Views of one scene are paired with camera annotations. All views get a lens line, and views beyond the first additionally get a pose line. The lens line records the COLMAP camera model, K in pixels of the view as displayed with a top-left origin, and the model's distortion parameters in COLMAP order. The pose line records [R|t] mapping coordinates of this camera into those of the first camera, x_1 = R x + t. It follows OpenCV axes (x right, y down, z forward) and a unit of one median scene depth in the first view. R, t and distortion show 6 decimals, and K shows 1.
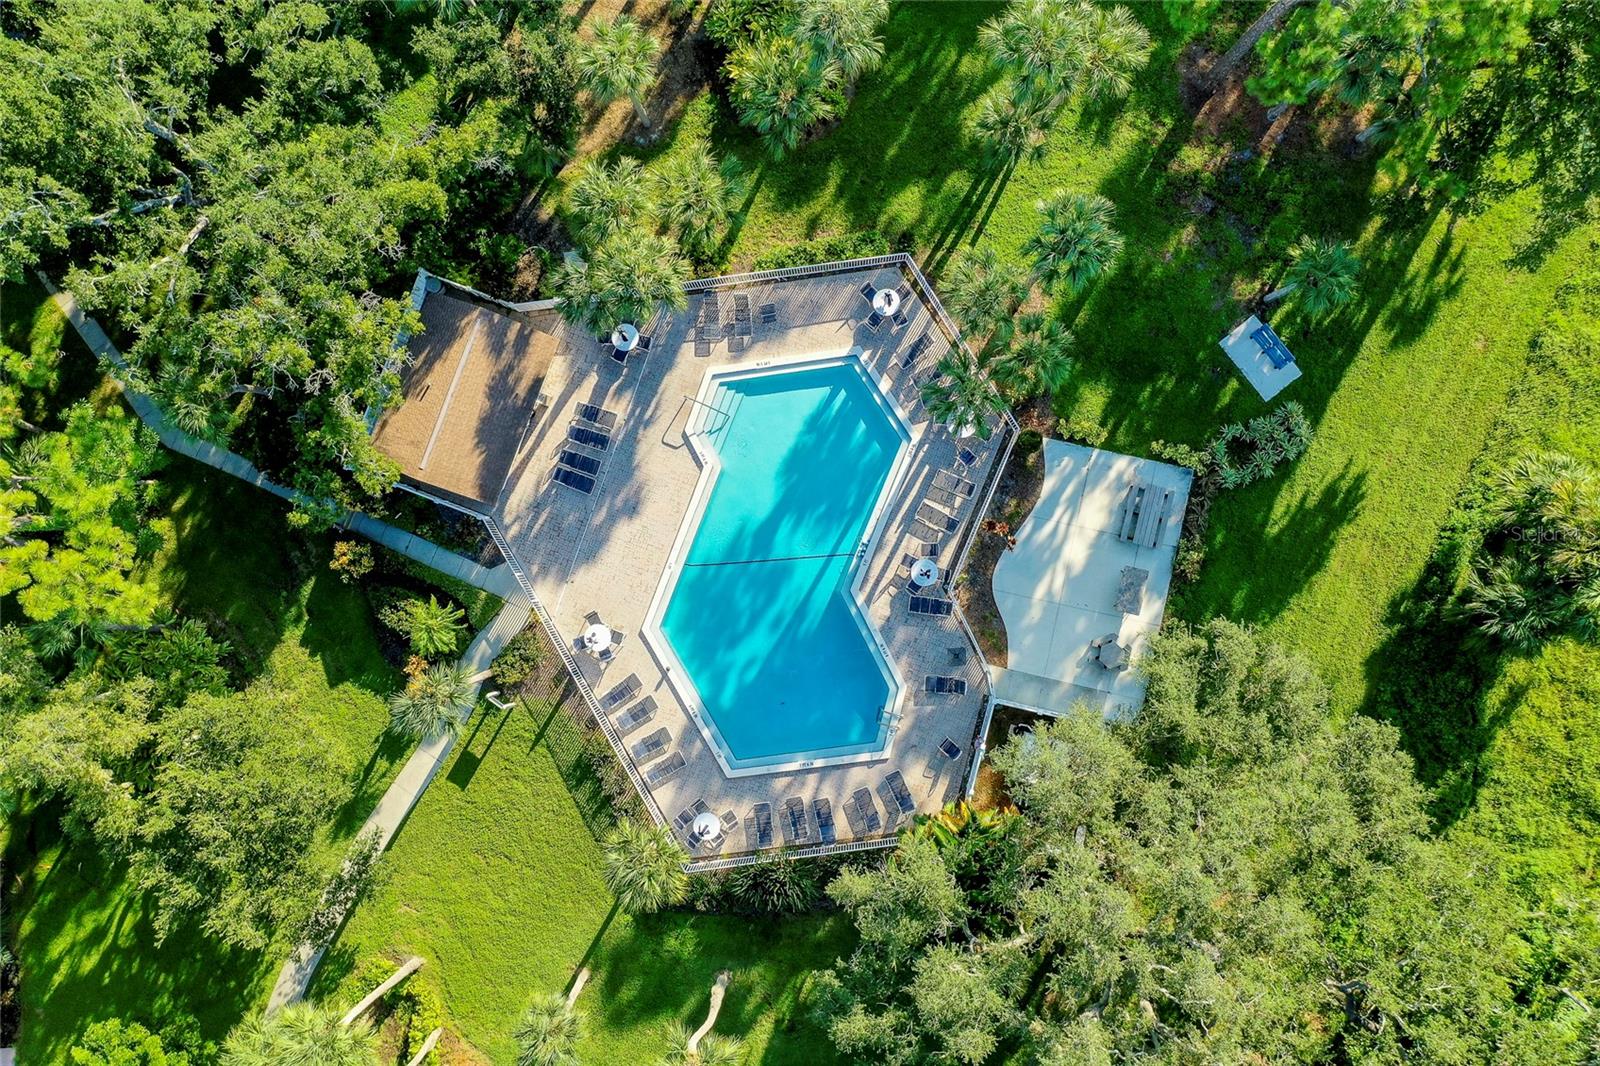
lens RADIAL K [[1292.1, 0, 802.6], [0, 1292.1, 527.0], [0, 0, 1]] dist [0.003799, 0.003002]
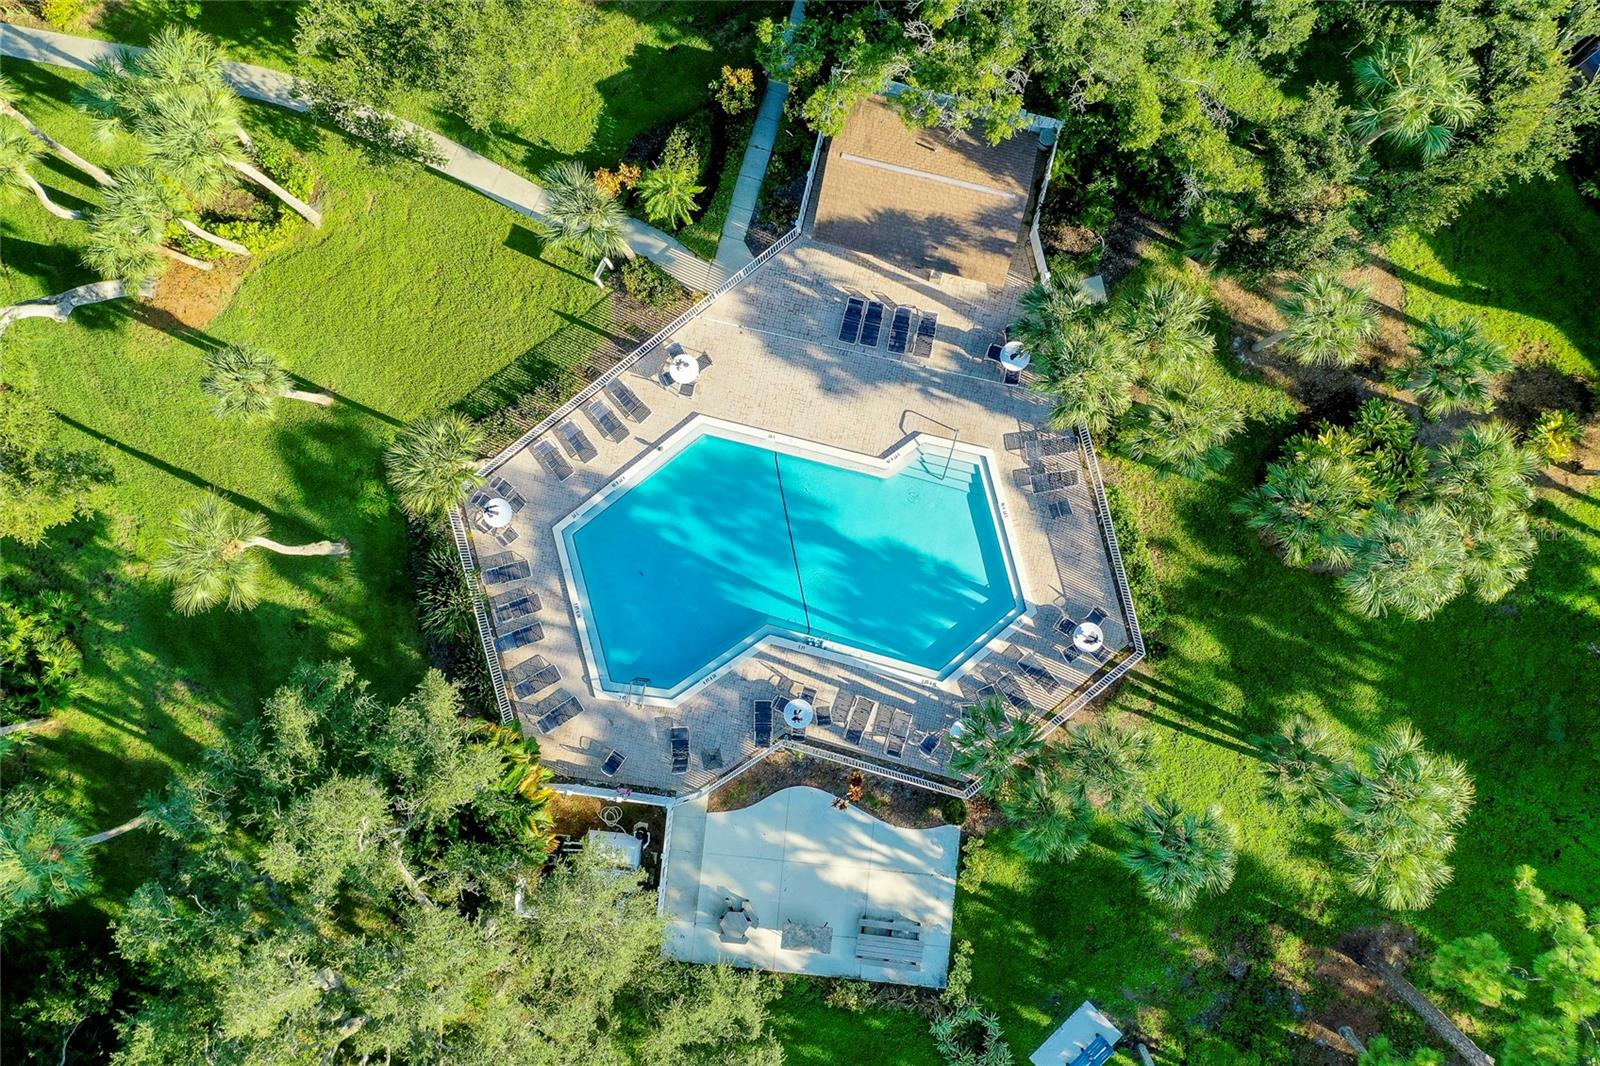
lens RADIAL K [[1292.1, 0, 802.6], [0, 1292.1, 527.0], [0, 0, 1]] dist [0.003799, 0.003002]
pose [[0.123583, 0.992108, 0.021174, -0.056018], [-0.991241, 0.122418, 0.049543, -0.029143], [0.046559, -0.027111, 0.998548, 0.084700]]
